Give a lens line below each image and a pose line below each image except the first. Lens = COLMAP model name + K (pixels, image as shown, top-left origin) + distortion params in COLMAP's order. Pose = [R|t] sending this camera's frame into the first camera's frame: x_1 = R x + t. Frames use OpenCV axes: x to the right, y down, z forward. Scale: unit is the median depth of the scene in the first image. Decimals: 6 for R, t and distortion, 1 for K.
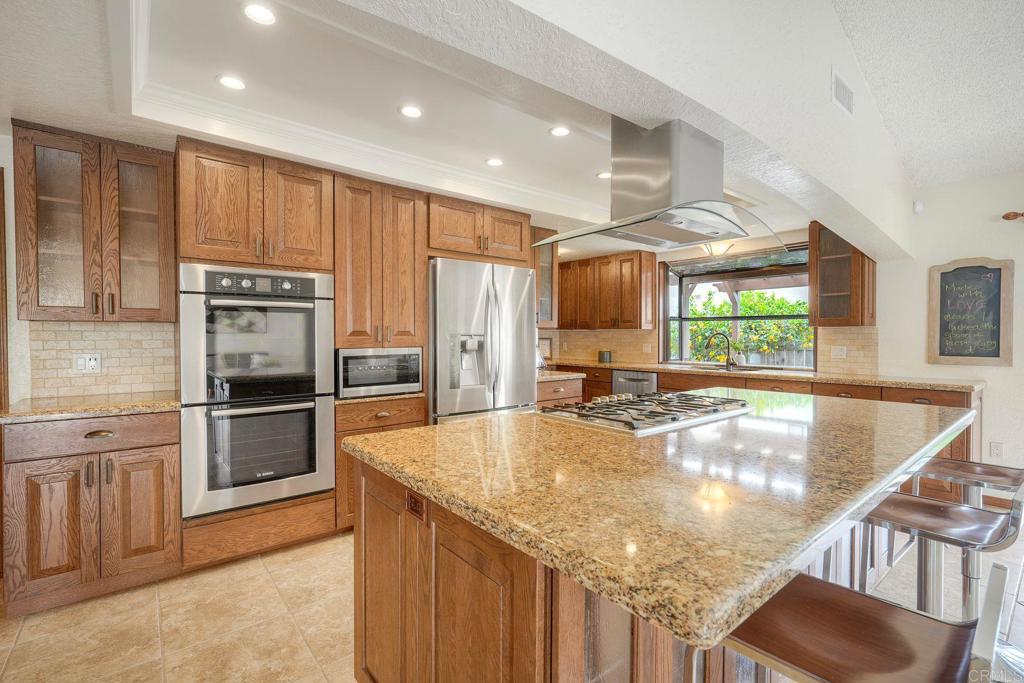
lens RADIAL K [[462.8, 0, 513.3], [0, 462.8, 343.1], [0, 0, 1]] dist [-0.001778, 0.000262]
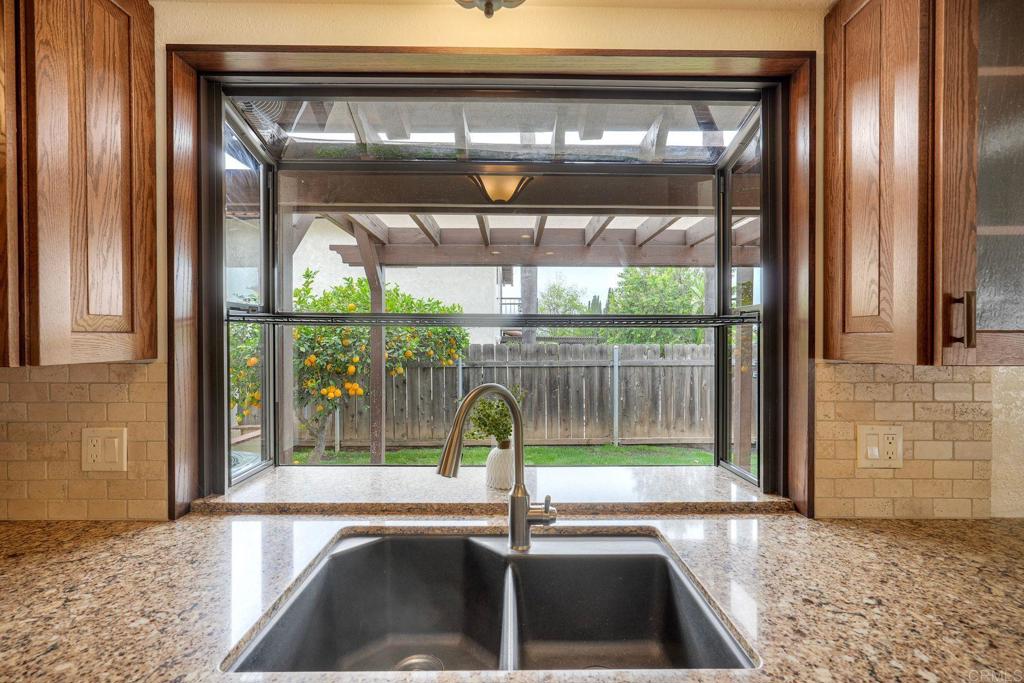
lens RADIAL K [[458.5, 0, 514.8], [0, 458.5, 342.2], [0, 0, 1]] dist [-0.003678, 0.000810]
pose [[0.630278, -0.004509, 0.776356, 0.497525], [0.011133, 0.999933, -0.003231, -0.070383], [-0.776290, 0.010679, 0.630286, 1.474026]]
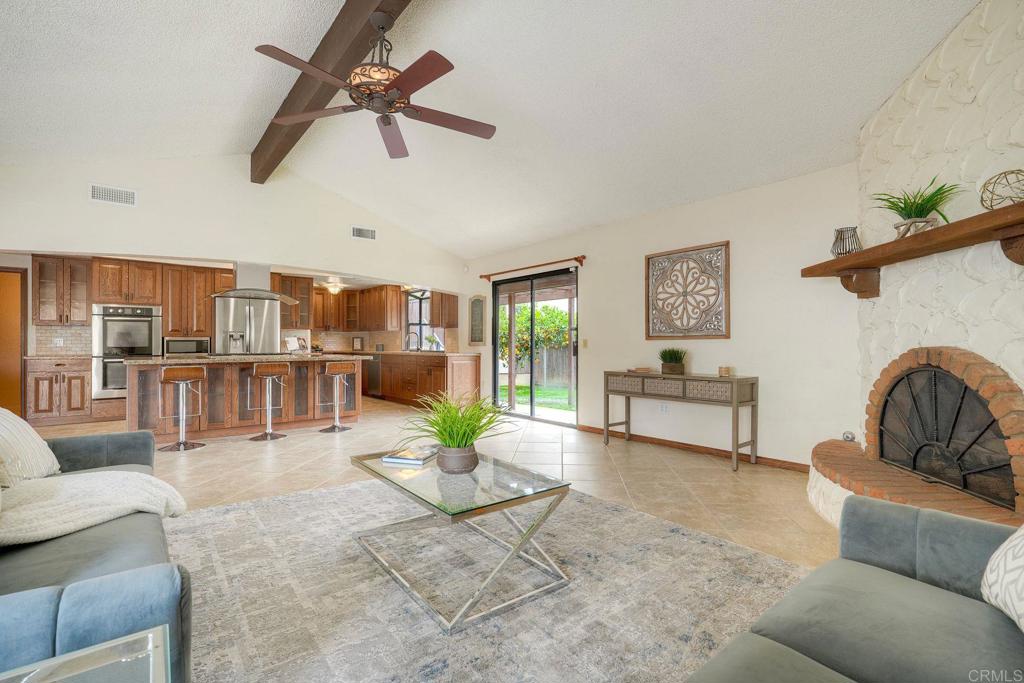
lens RADIAL K [[470.6, 0, 512.0], [0, 470.6, 341.5], [0, 0, 1]] dist [0.002496, 0.000419]
pose [[0.999994, -0.002049, -0.002703, 1.448122], [0.001999, 0.999824, -0.018666, 0.085575], [0.002741, 0.018660, 0.999822, -1.453139]]
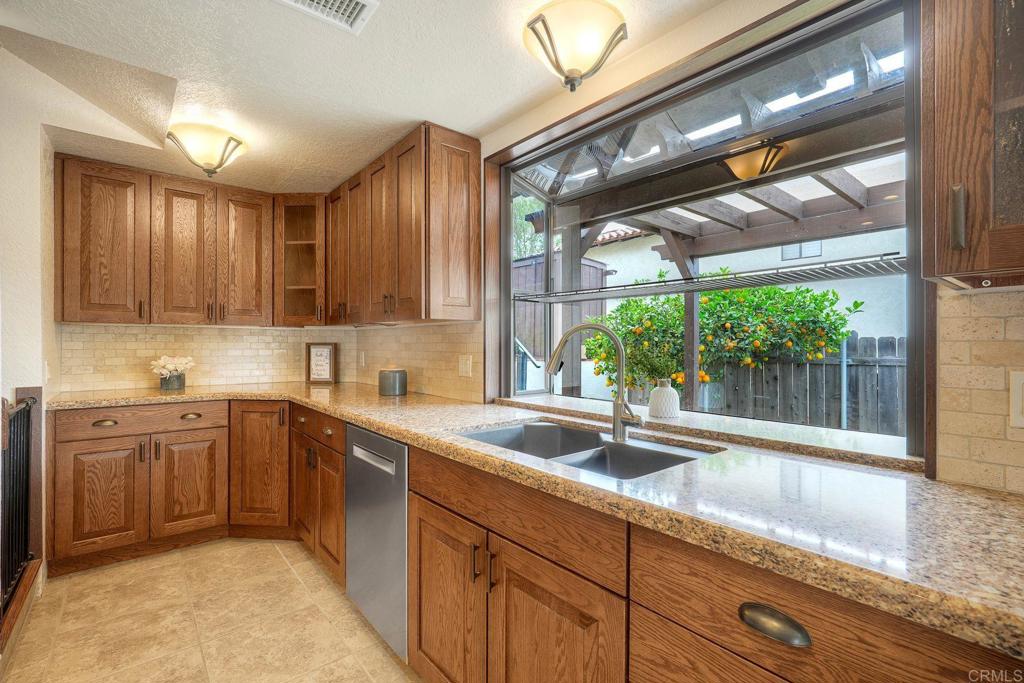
lens RADIAL K [[458.5, 0, 514.8], [0, 458.5, 342.2], [0, 0, 1]] dist [-0.003678, 0.000810]
pose [[0.999835, 0.002869, 0.017952, 0.664775], [-0.002524, 0.999812, -0.019245, -0.005330], [-0.018004, 0.019197, 0.999654, 1.174657]]
